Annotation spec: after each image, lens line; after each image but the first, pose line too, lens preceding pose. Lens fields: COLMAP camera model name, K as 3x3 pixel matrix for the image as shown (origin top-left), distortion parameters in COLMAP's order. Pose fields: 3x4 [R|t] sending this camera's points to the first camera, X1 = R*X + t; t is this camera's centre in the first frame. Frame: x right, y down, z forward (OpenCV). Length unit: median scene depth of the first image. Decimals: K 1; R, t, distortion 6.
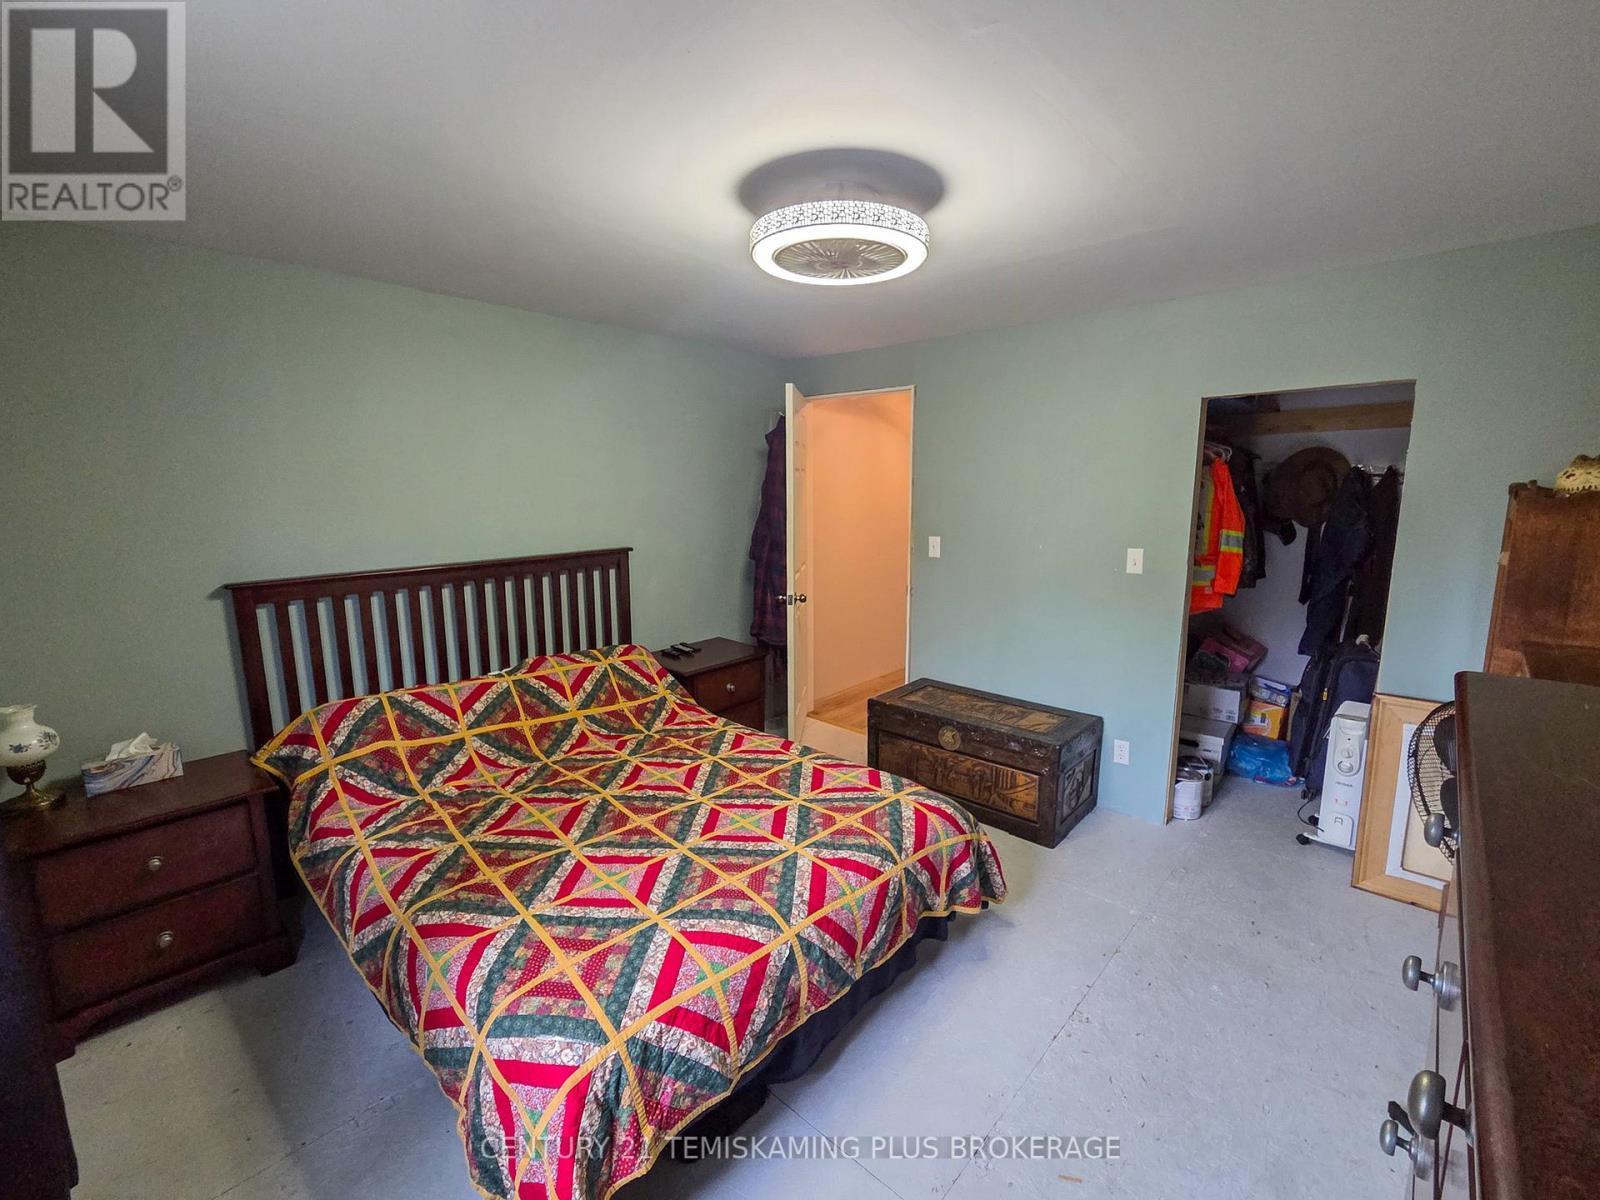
lens RADIAL K [[687.6, 0, 799.1], [0, 687.6, 596.2], [0, 0, 1]] dist [-0.001691, -0.000072]
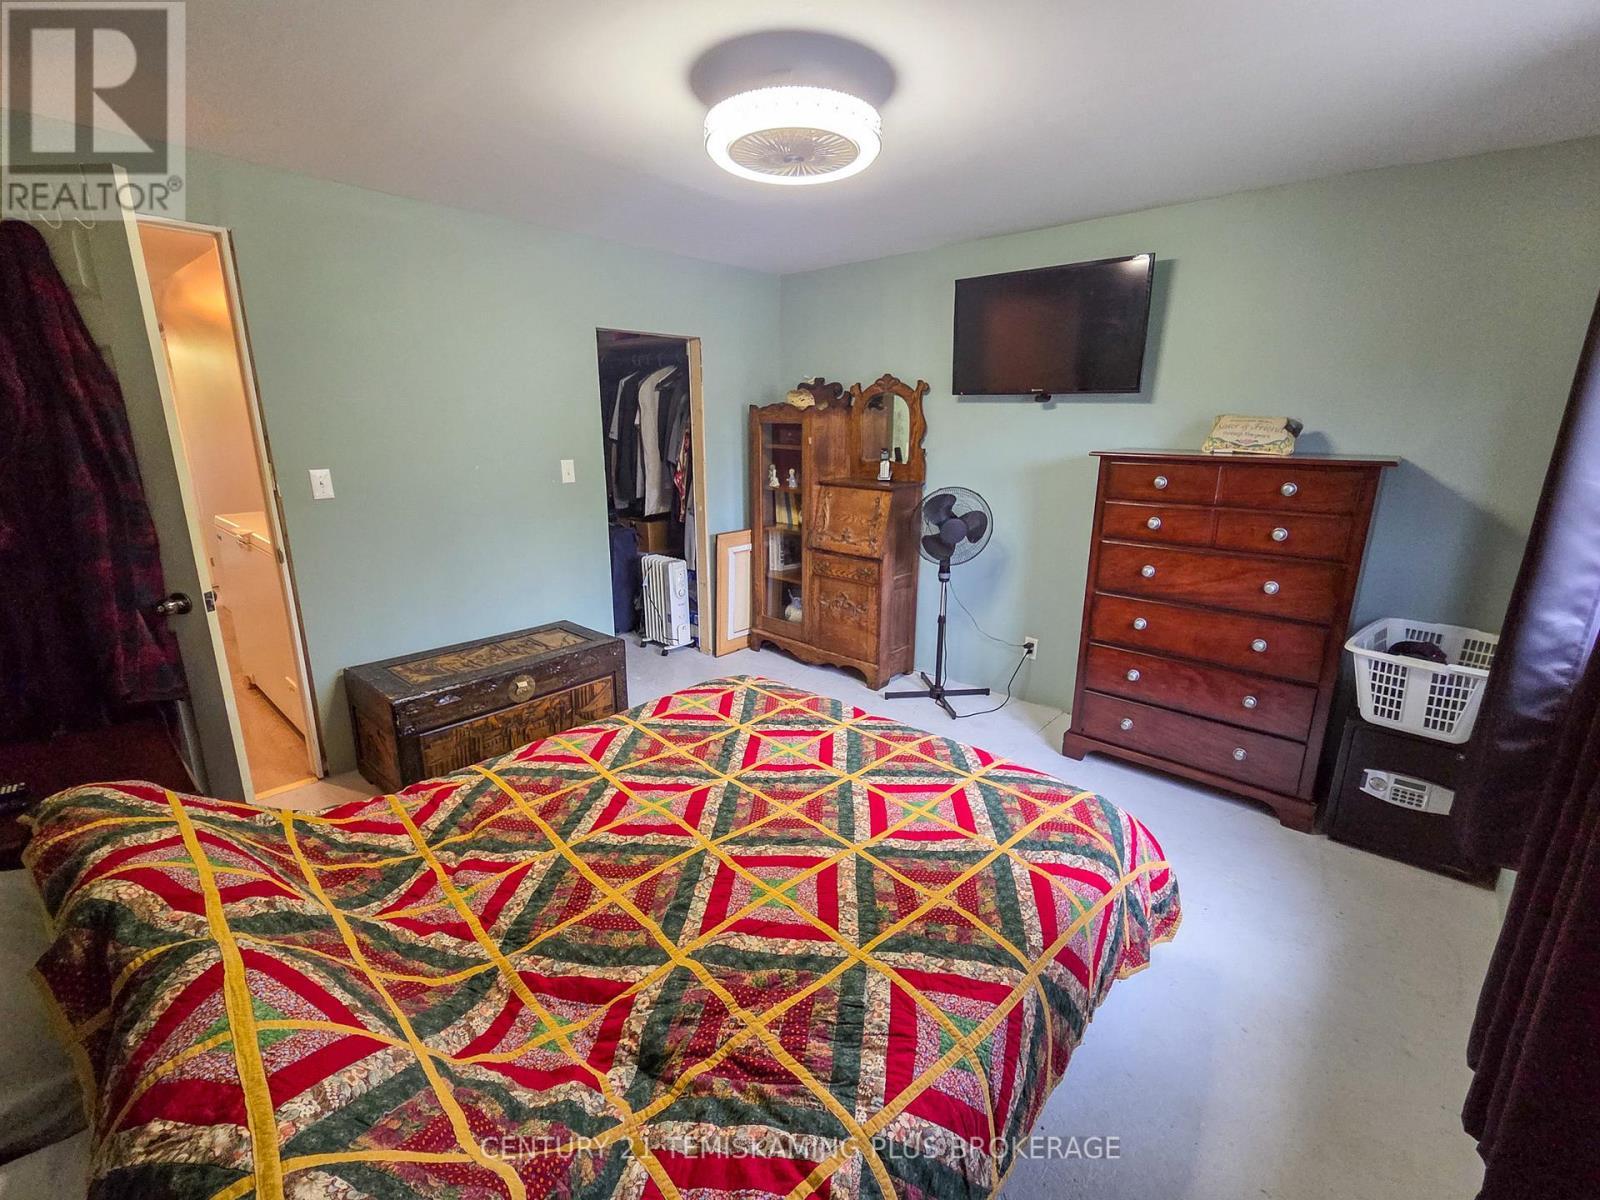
lens RADIAL K [[693.3, 0, 797.2], [0, 693.3, 597.2], [0, 0, 1]] dist [0.001377, 0.000084]
pose [[-0.004773, -0.239303, 0.970933, -0.910240], [0.157900, 0.958583, 0.237035, -0.089257], [-0.987444, 0.154442, 0.033211, 0.891517]]
